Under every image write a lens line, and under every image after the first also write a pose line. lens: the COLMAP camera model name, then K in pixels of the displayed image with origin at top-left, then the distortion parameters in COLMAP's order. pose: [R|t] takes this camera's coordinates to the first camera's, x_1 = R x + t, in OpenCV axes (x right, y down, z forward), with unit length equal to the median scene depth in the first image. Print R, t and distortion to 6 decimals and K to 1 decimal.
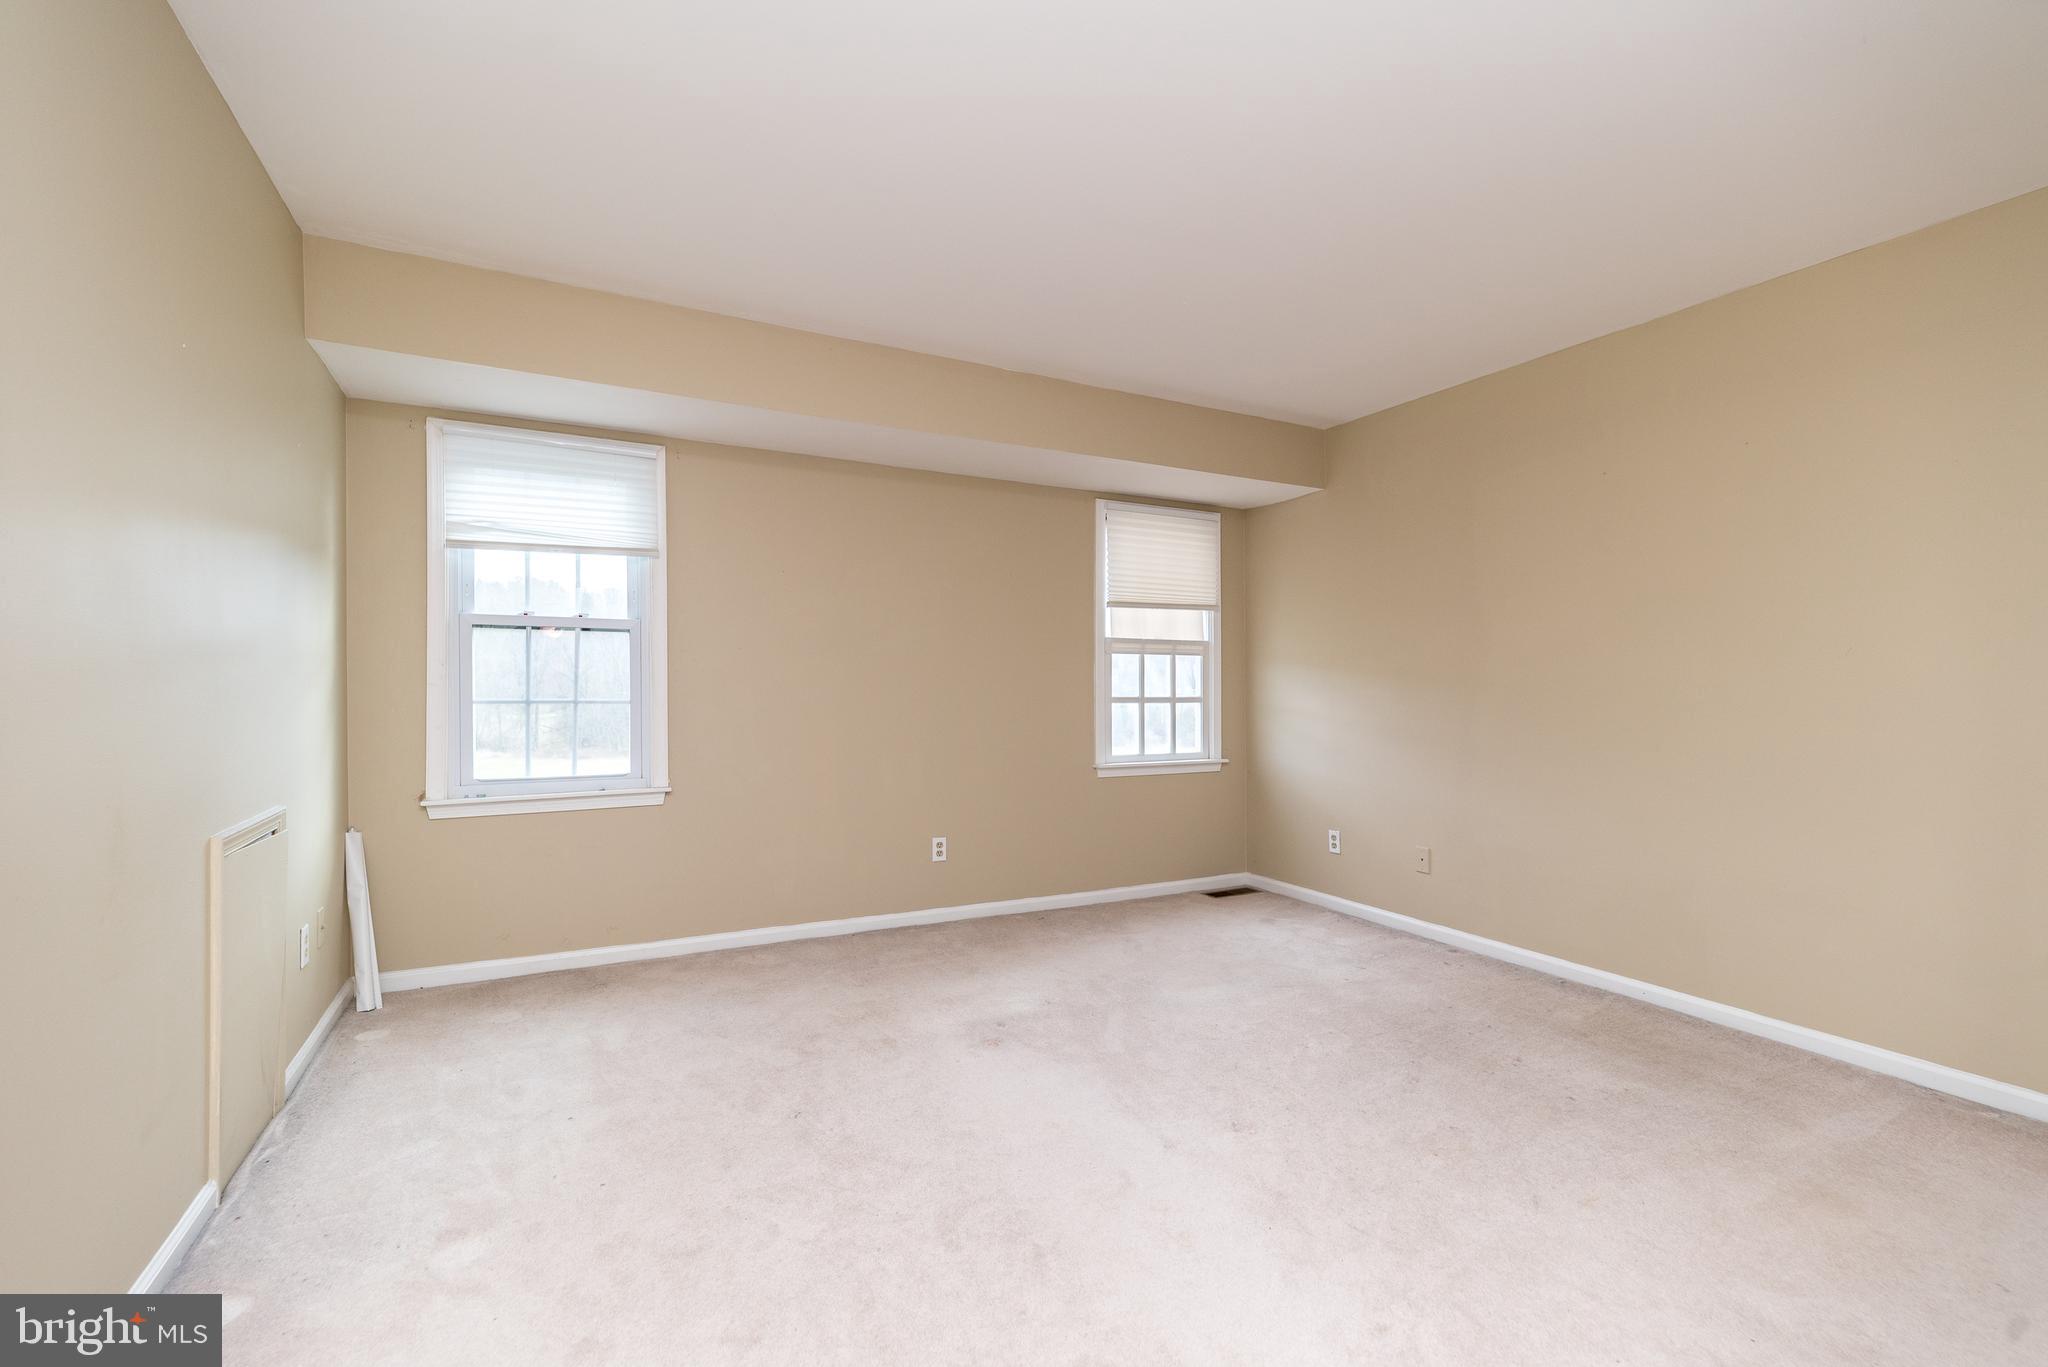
lens RADIAL K [[878.7, 0, 1024.0], [0, 878.7, 683.5], [0, 0, 1]] dist [0.000162, 0.000218]
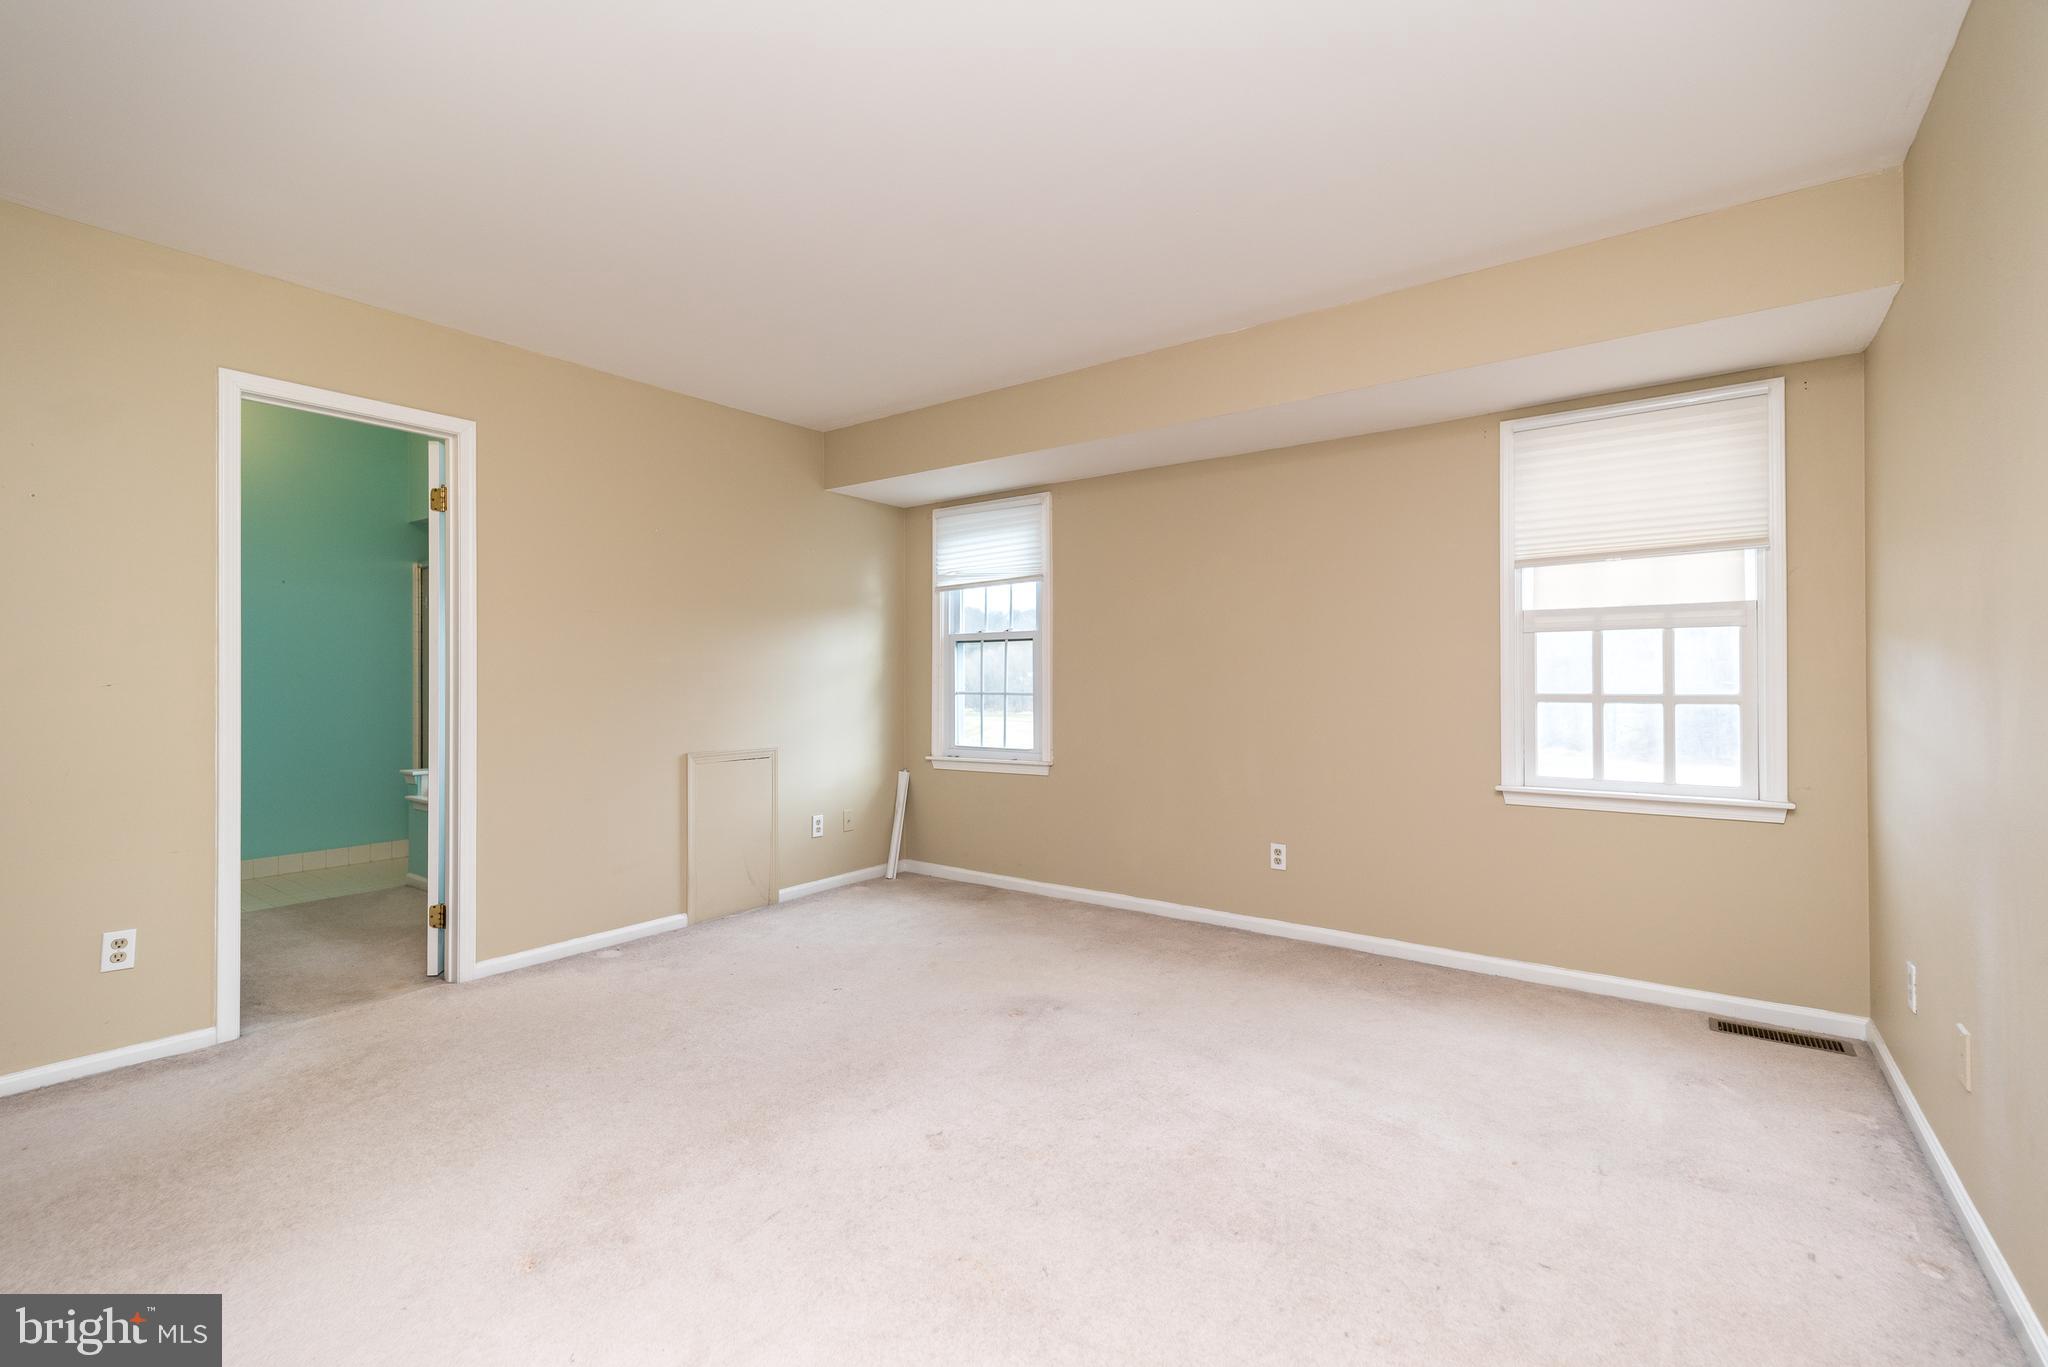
lens RADIAL K [[899.6, 0, 1020.9], [0, 899.6, 684.2], [0, 0, 1]] dist [0.008719, -0.000419]
pose [[0.439334, -0.001261, -0.898323, 0.573613], [0.008972, 0.999955, 0.002984, 0.001643], [0.898279, -0.009371, 0.439325, 0.308689]]
